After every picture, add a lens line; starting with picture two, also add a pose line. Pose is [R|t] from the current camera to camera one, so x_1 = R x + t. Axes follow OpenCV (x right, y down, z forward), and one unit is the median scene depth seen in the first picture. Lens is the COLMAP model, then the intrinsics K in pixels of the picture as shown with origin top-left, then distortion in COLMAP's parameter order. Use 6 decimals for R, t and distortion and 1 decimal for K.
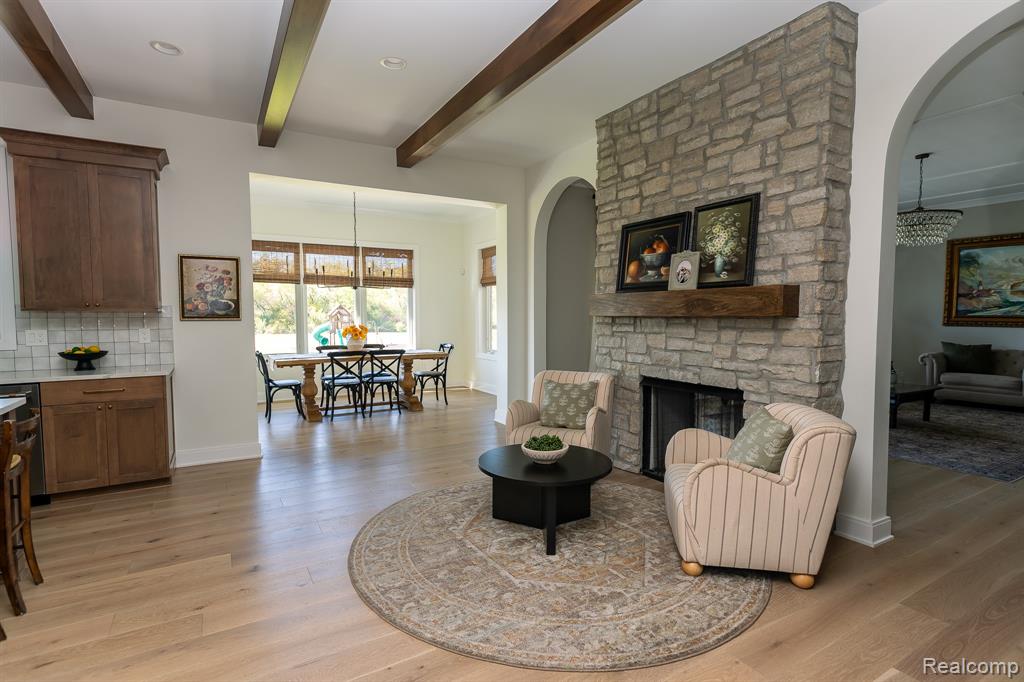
lens RADIAL K [[496.2, 0, 497.3], [0, 496.2, 339.0], [0, 0, 1]] dist [0.003068, 0.000273]
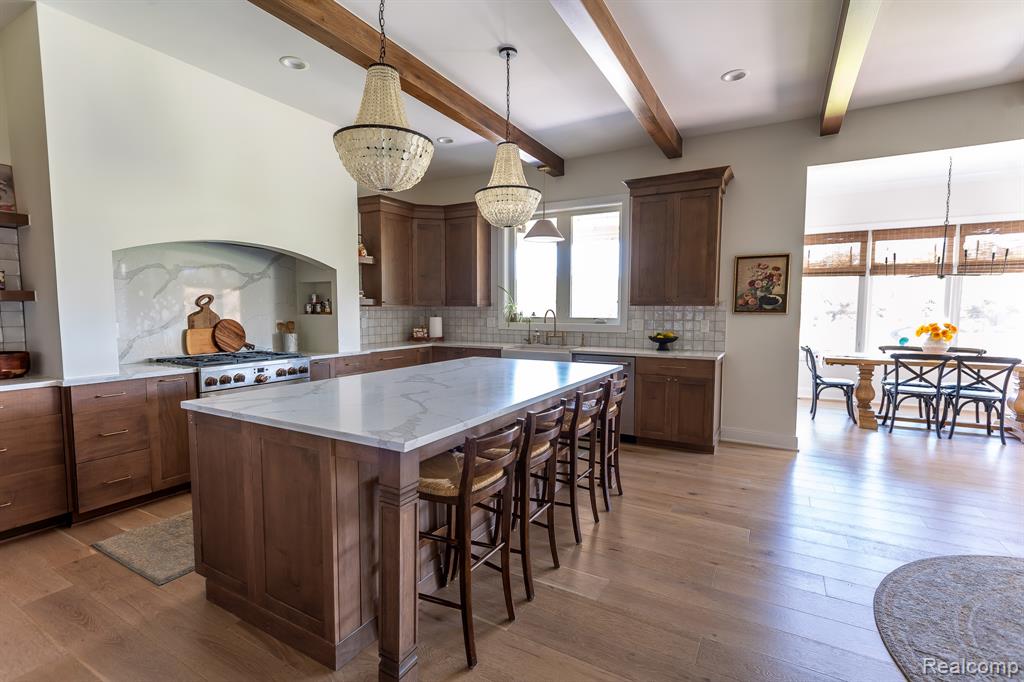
lens RADIAL K [[466.6, 0, 512.0], [0, 466.6, 341.0], [0, 0, 1]] dist [0.001084, 0.000001]
pose [[0.508185, 0.064172, -0.858854, 0.020467], [-0.047650, 0.997788, 0.046358, -0.000624], [0.859929, 0.017366, 0.510118, 0.011559]]
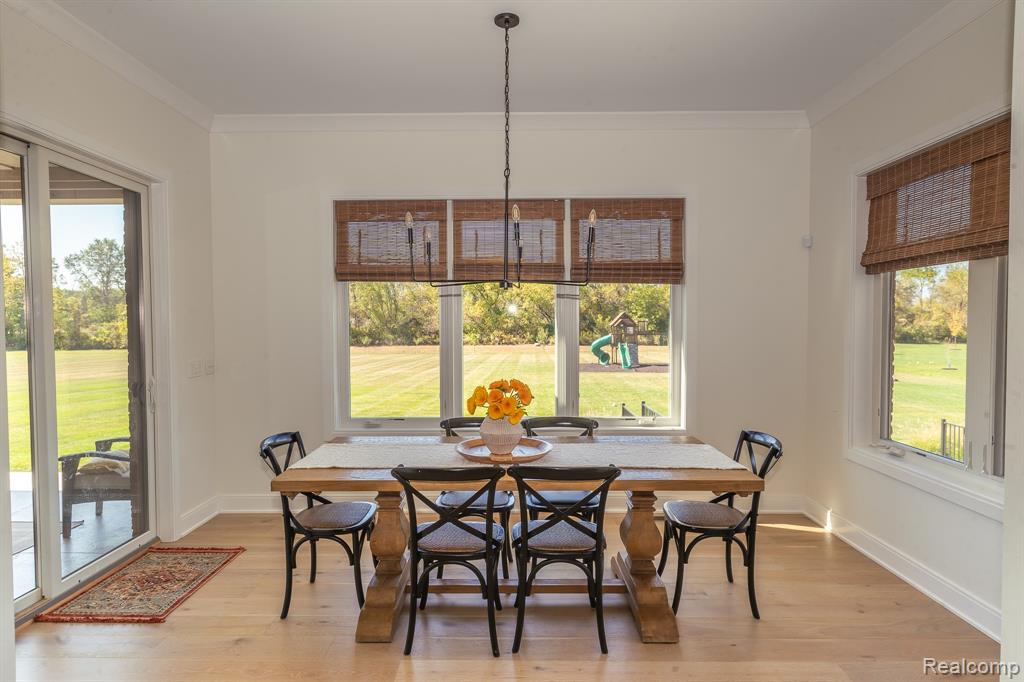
lens RADIAL K [[579.6, 0, 512.0], [0, 579.6, 341.0], [0, 0, 1]] dist [-0.000934, -0.000117]
pose [[0.869955, 0.016218, -0.492864, -0.062176], [-0.025281, 0.999612, -0.011731, -0.055799], [0.492482, 0.022666, 0.870027, 0.644505]]
